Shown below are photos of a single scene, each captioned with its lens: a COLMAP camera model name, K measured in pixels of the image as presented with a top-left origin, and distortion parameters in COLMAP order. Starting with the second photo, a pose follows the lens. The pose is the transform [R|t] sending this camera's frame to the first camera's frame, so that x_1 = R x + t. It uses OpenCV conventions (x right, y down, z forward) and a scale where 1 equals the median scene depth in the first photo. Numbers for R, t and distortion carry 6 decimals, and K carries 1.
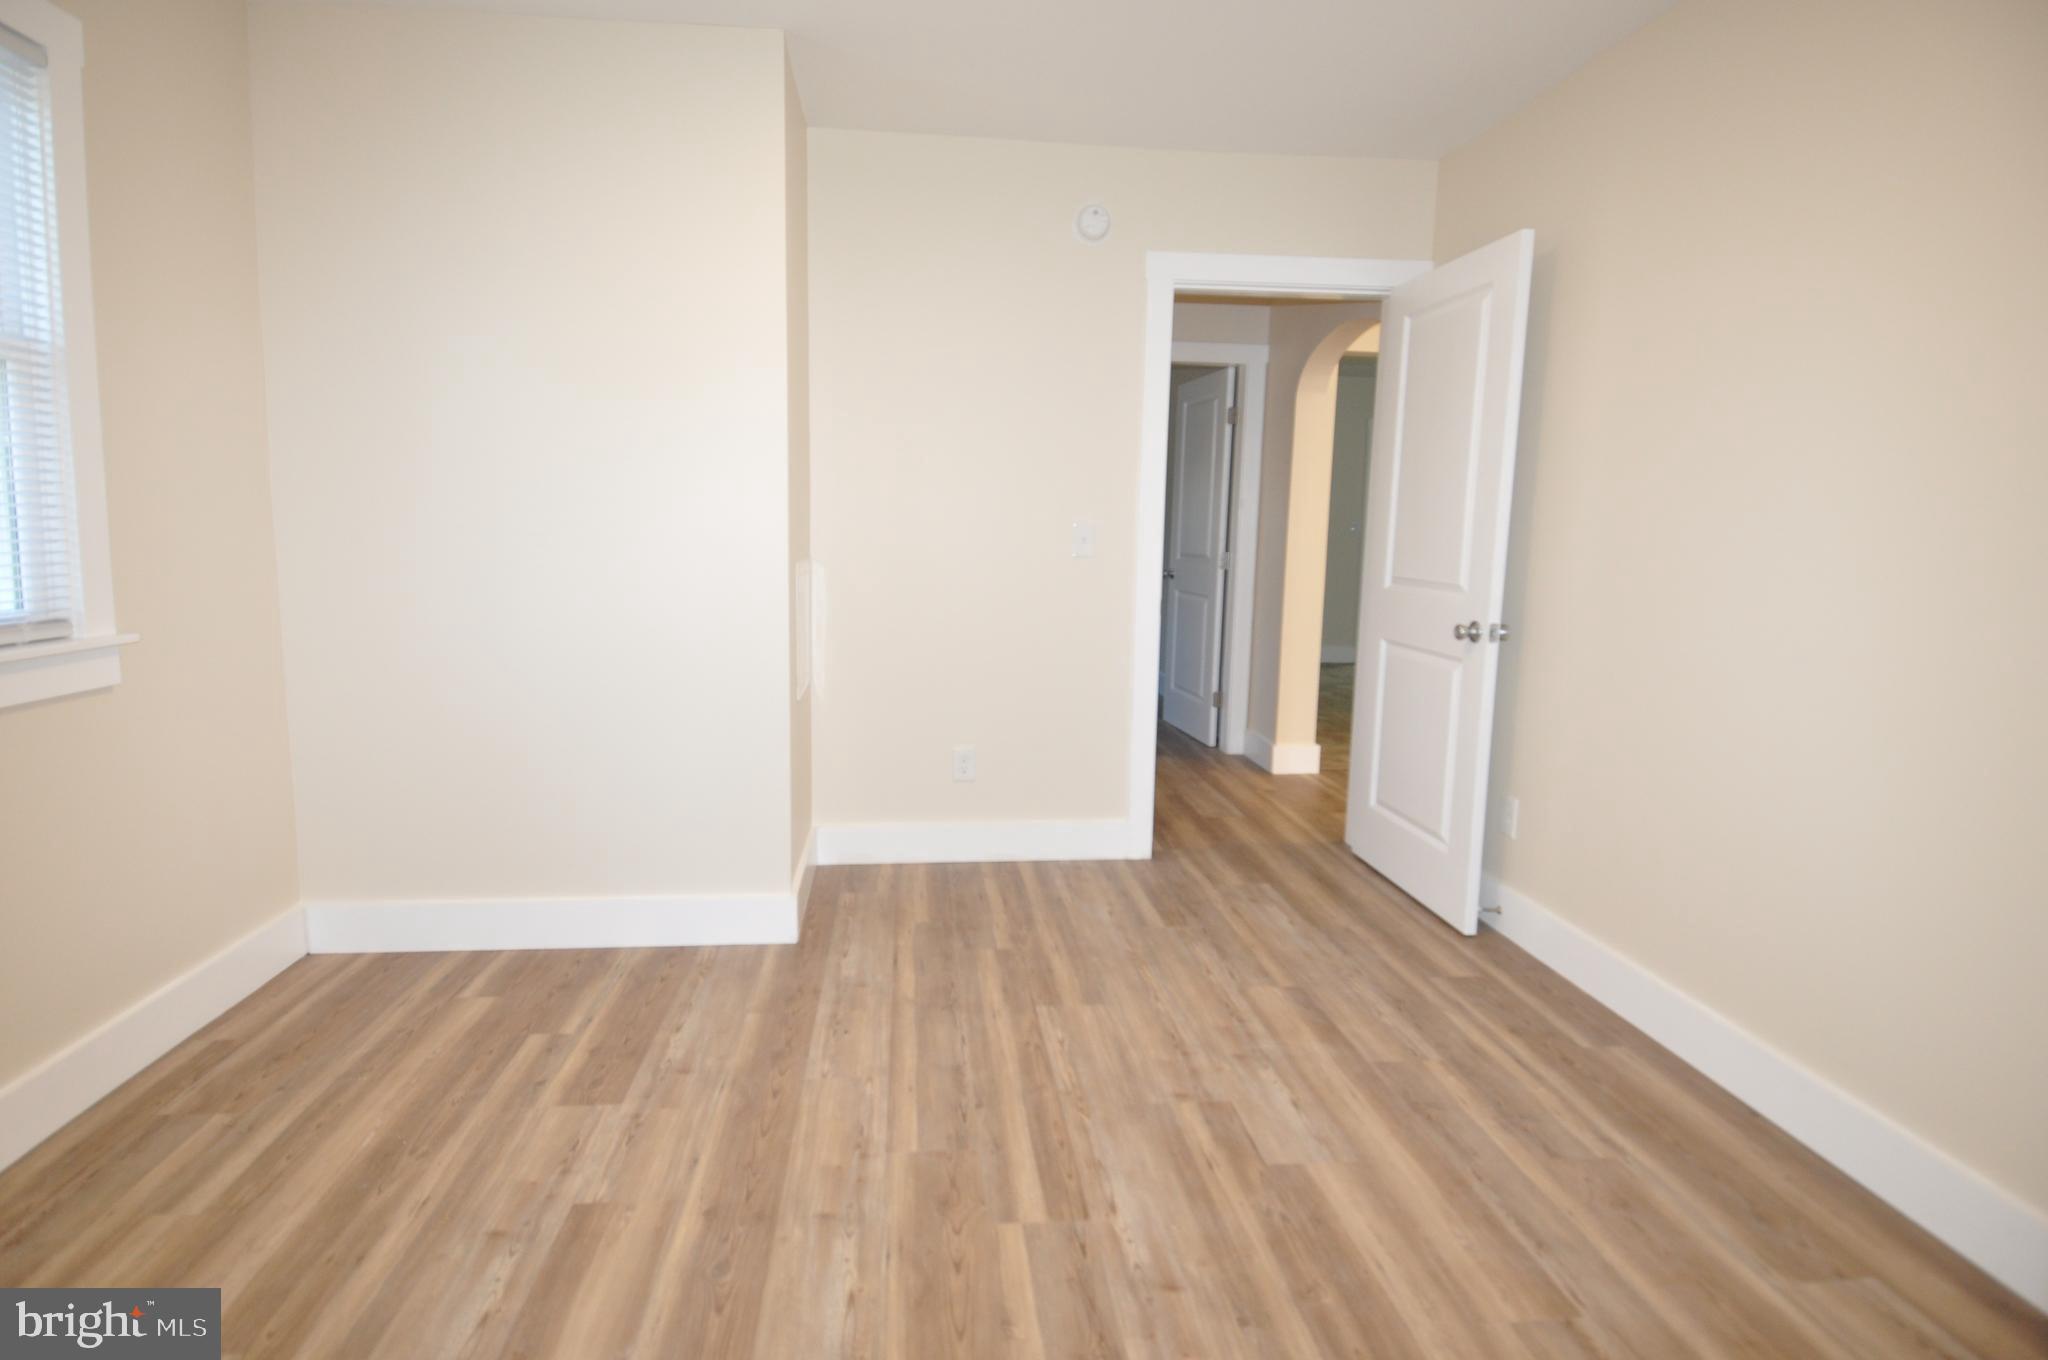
lens RADIAL K [[1072.6, 0, 1008.8], [0, 1072.6, 660.1], [0, 0, 1]] dist [0.046662, -0.050834]
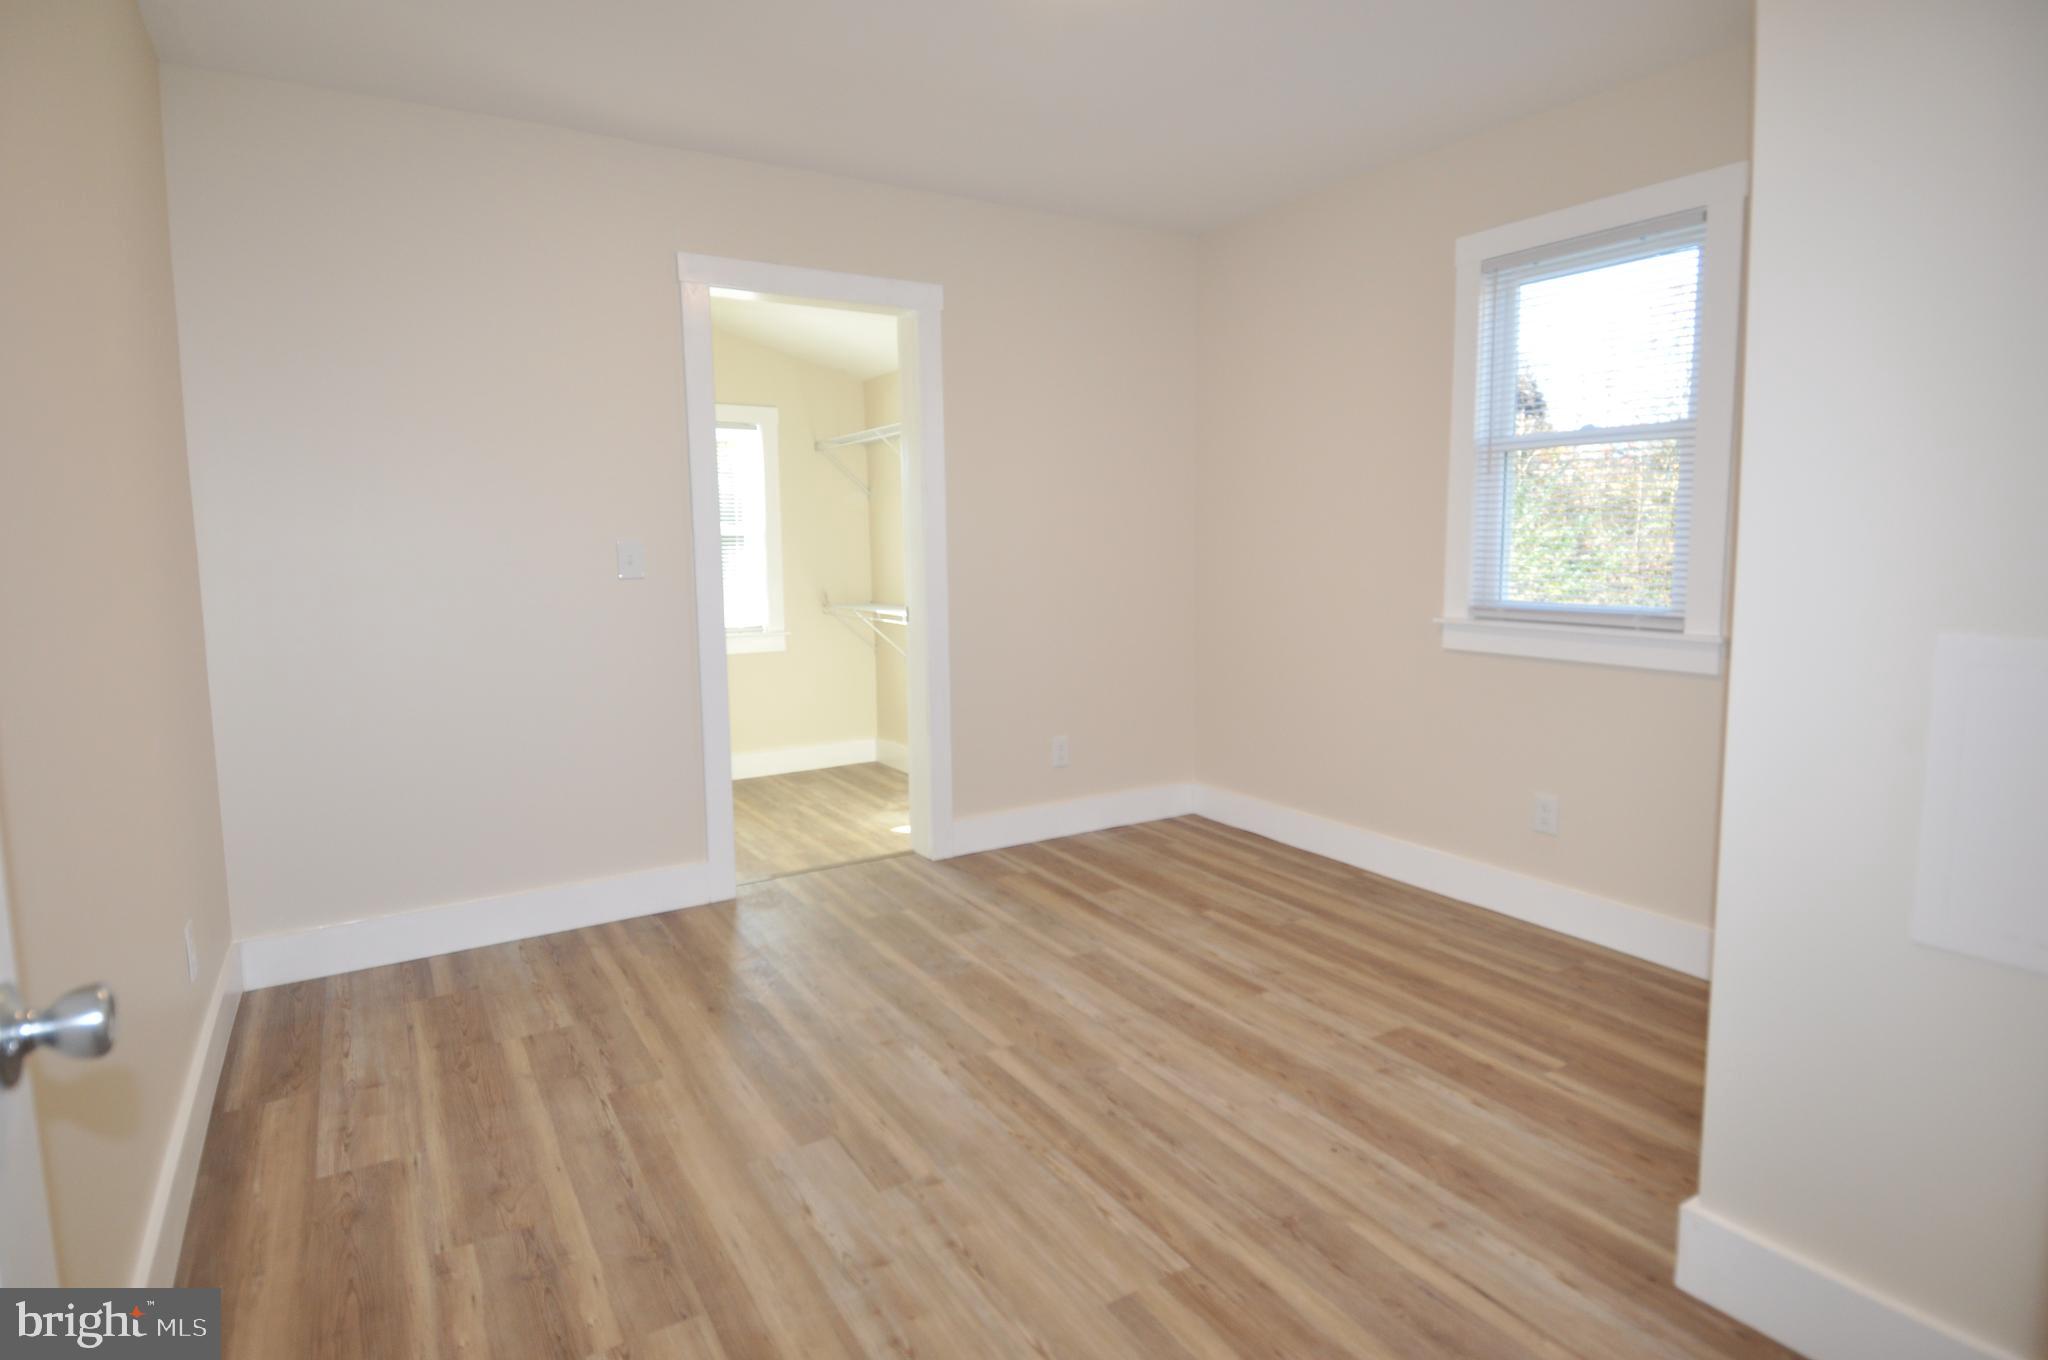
lens RADIAL K [[1072.6, 0, 1008.8], [0, 1072.6, 660.1], [0, 0, 1]] dist [0.046662, -0.050834]
pose [[-0.901442, 0.035998, -0.431402, 0.485934], [-0.062288, 0.975382, 0.211543, -0.215140], [0.428396, 0.217565, -0.877007, 1.764596]]
